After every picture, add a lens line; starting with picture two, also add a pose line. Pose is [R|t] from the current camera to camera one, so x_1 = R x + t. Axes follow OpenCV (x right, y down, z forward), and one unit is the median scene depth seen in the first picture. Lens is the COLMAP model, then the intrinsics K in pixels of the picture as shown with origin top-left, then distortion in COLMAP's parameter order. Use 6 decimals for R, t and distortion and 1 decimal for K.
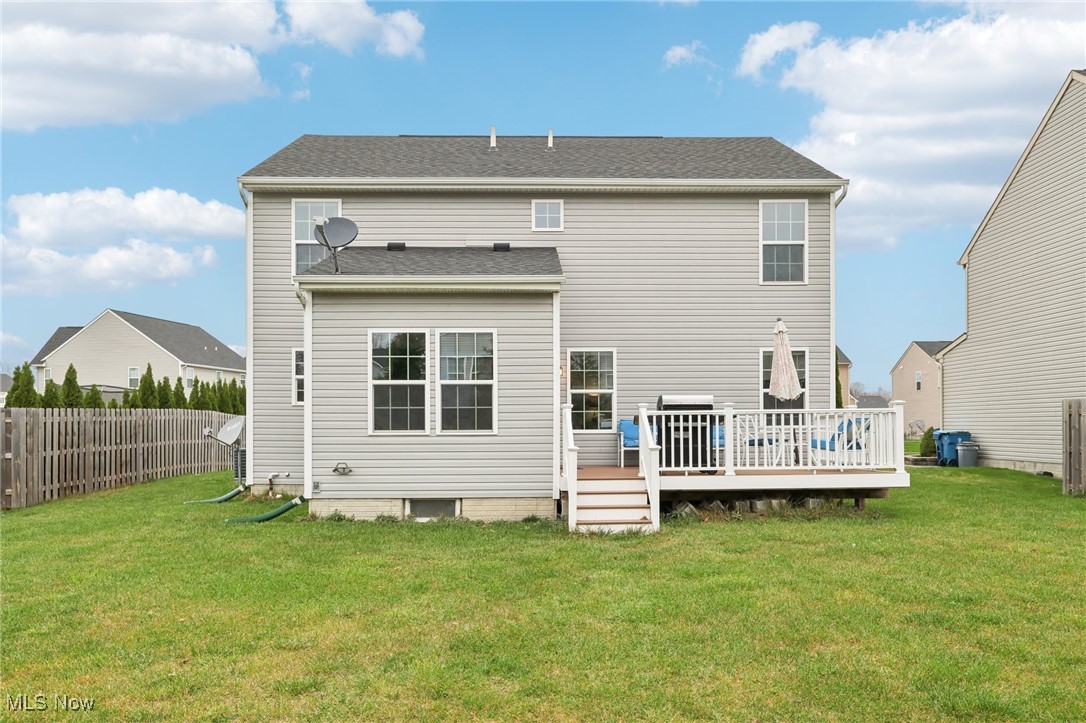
lens RADIAL K [[853.9, 0, 541.8], [0, 853.9, 423.7], [0, 0, 1]] dist [0.005897, -0.001065]
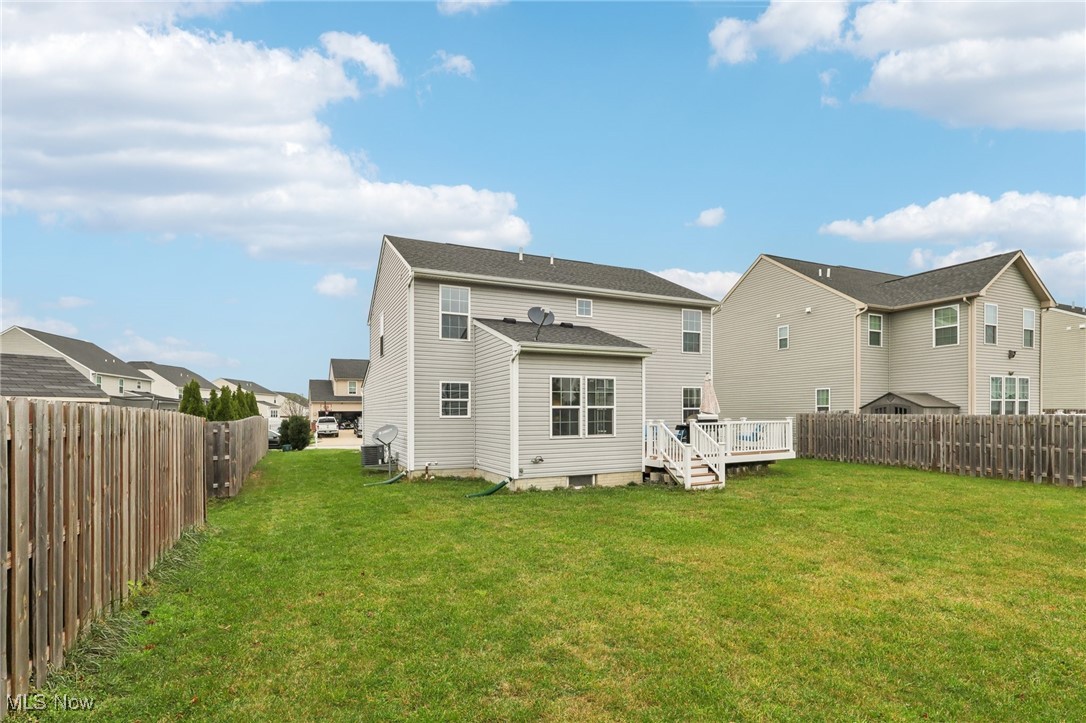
lens RADIAL K [[521.4, 0, 542.6], [0, 521.4, 412.4], [0, 0, 1]] dist [0.002191, 0.000177]
pose [[0.914372, -0.002176, 0.404868, -0.623668], [0.003234, 0.999993, -0.001930, -0.036060], [-0.404861, 0.003075, 0.914373, 0.077288]]
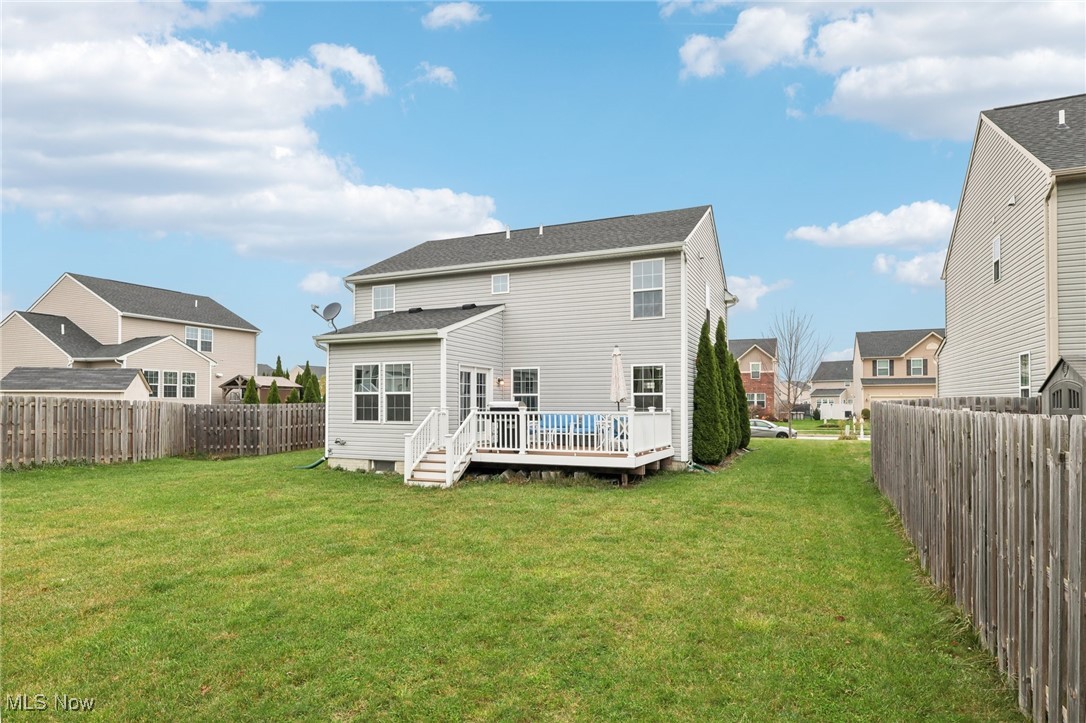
lens RADIAL K [[593.6, 0, 541.7], [0, 593.6, 397.4], [0, 0, 1]] dist [0.001350, 0.000139]
pose [[0.906714, 0.000189, -0.421747, 0.670522], [-0.003300, 0.999972, -0.006646, -0.032869], [0.421734, 0.007418, 0.906689, 0.046004]]
